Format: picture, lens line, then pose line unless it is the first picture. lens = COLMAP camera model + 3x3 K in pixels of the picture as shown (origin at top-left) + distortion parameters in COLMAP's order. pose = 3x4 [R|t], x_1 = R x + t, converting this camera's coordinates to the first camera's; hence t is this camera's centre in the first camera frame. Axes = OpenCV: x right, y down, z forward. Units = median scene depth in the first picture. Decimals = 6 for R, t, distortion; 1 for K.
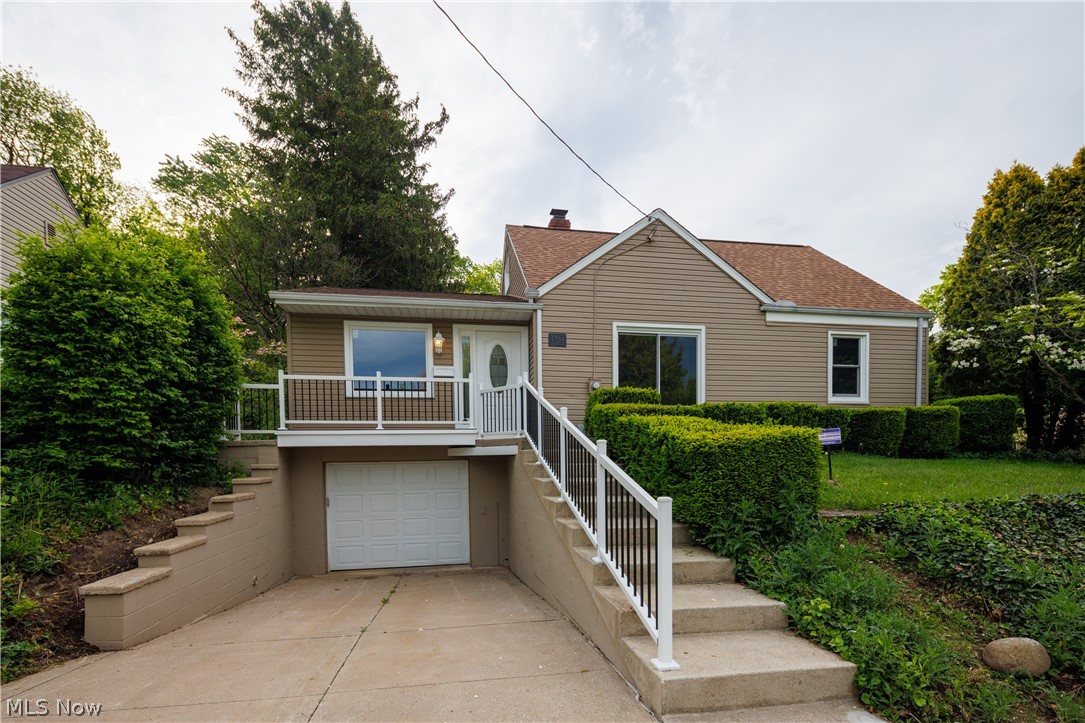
lens RADIAL K [[530.6, 0, 542.6], [0, 530.6, 418.3], [0, 0, 1]] dist [0.003144, 0.000326]
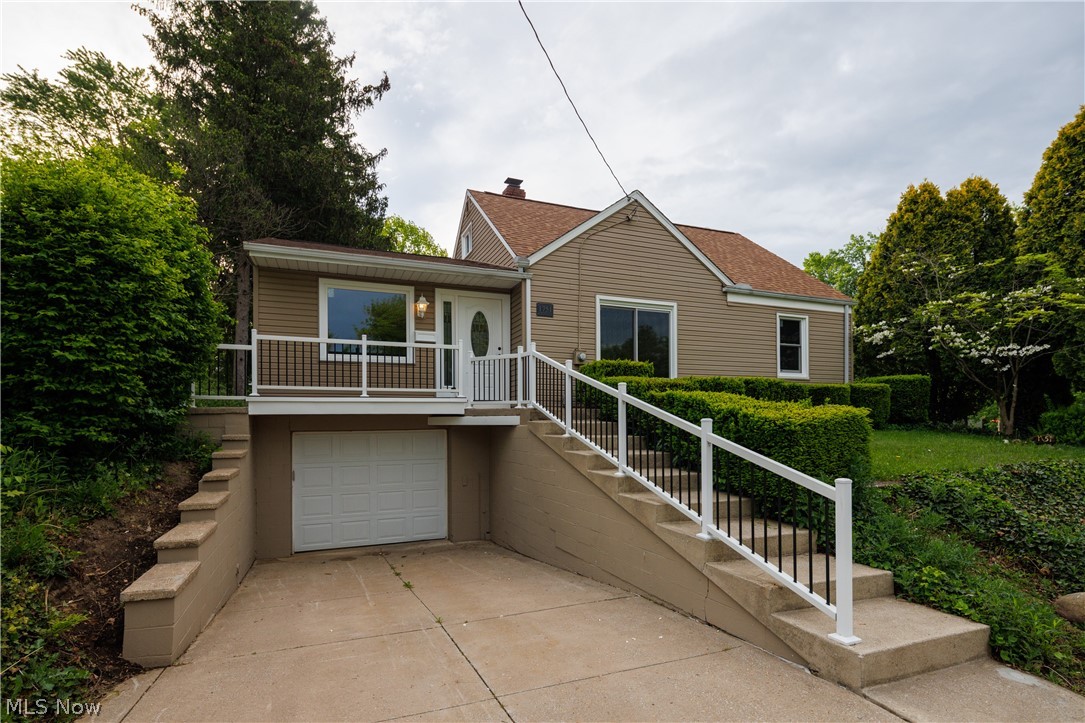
lens RADIAL K [[529.4, 0, 542.5], [0, 529.4, 361.5], [0, 0, 1]] dist [0.010613, -0.006046]
pose [[0.979259, 0.028511, 0.200597, -0.179357], [-0.020905, 0.998984, -0.039934, -0.009806], [-0.201532, 0.034912, 0.978860, 0.020618]]
